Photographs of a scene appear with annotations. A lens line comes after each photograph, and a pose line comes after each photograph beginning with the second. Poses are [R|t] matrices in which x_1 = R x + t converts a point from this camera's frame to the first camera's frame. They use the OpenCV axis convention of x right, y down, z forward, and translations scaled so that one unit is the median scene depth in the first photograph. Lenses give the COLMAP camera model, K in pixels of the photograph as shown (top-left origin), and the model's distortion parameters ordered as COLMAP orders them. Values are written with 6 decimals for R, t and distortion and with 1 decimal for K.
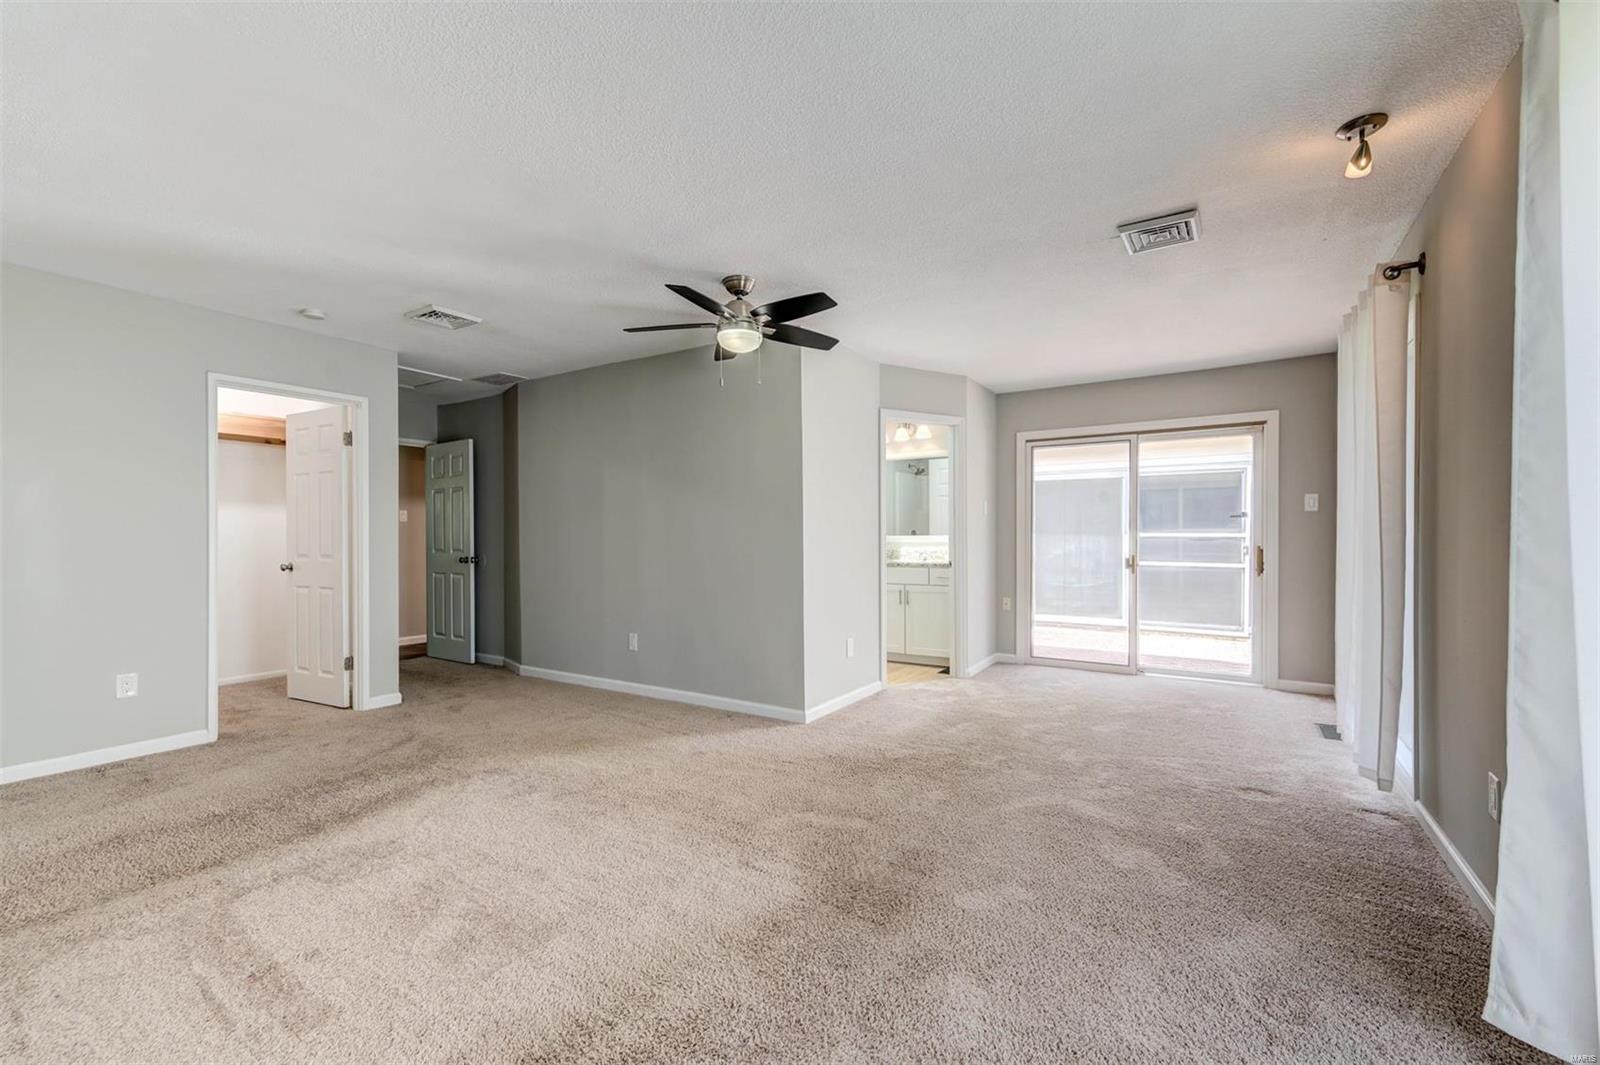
lens RADIAL K [[646.4, 0, 800.0], [0, 646.4, 532.5], [0, 0, 1]] dist [0.016720, -0.003549]
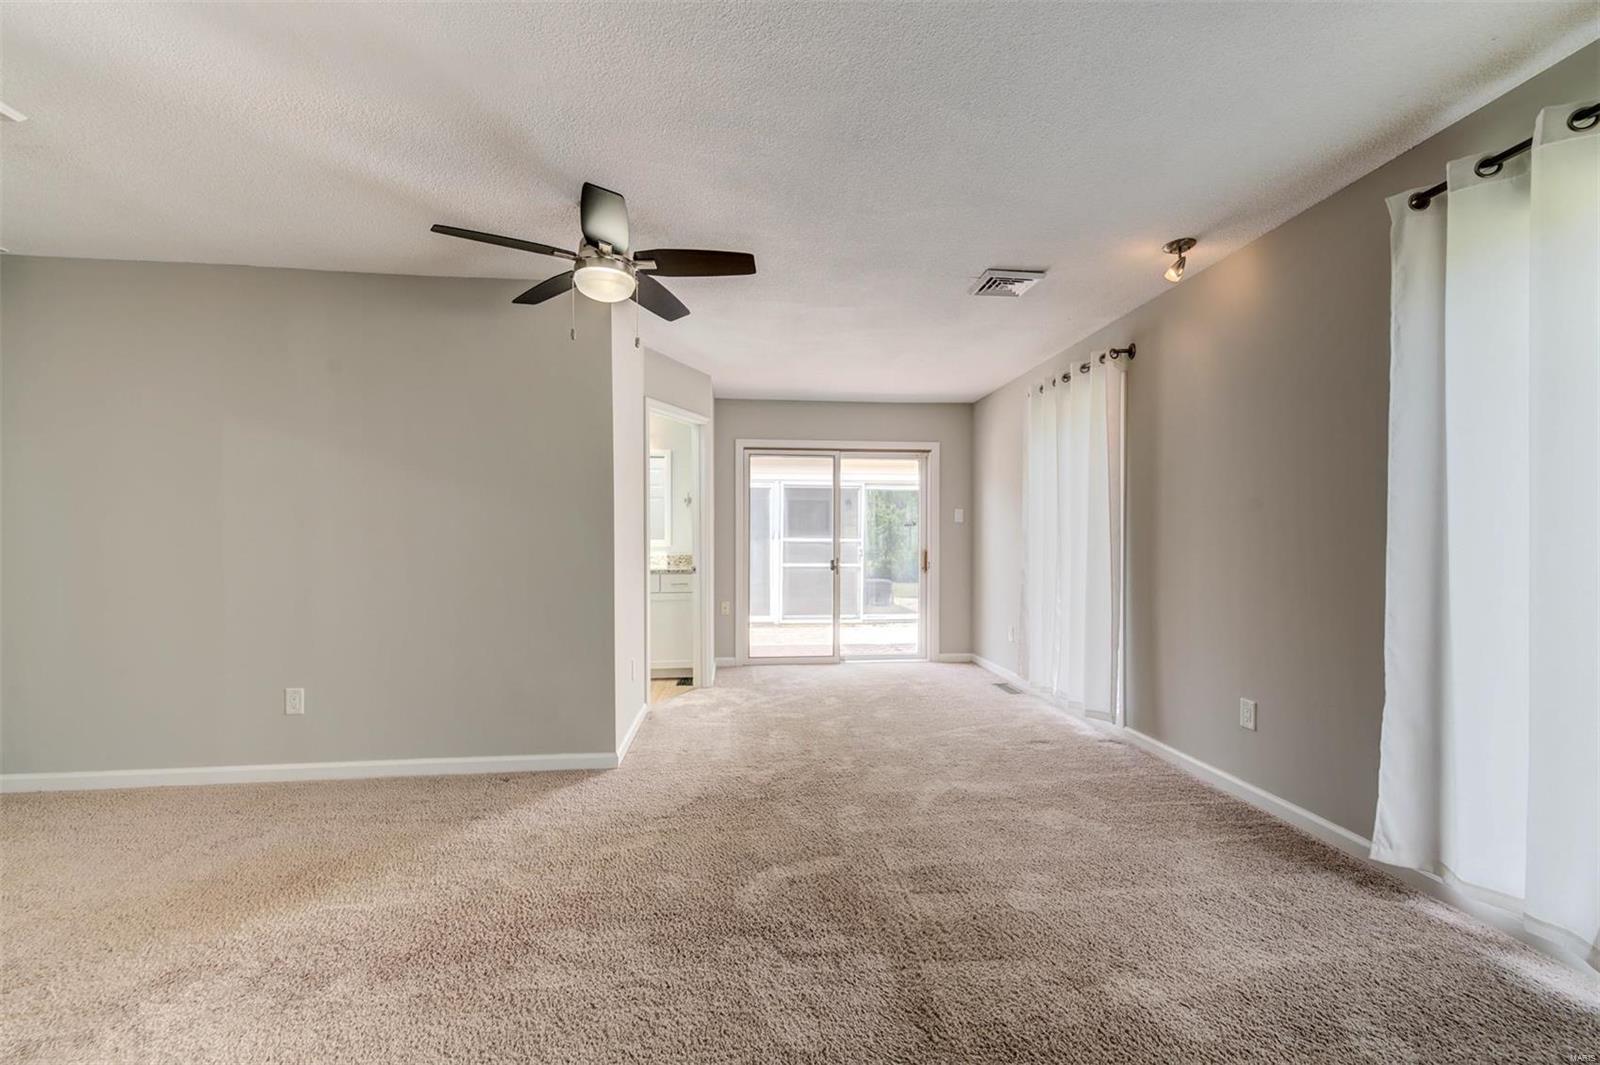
lens RADIAL K [[646.4, 0, 800.0], [0, 646.4, 532.5], [0, 0, 1]] dist [0.016720, -0.003549]
pose [[0.791129, 0.011145, 0.611548, -0.303850], [-0.006309, 0.999929, -0.010061, 0.003609], [-0.611617, 0.004102, 0.791143, 0.197844]]
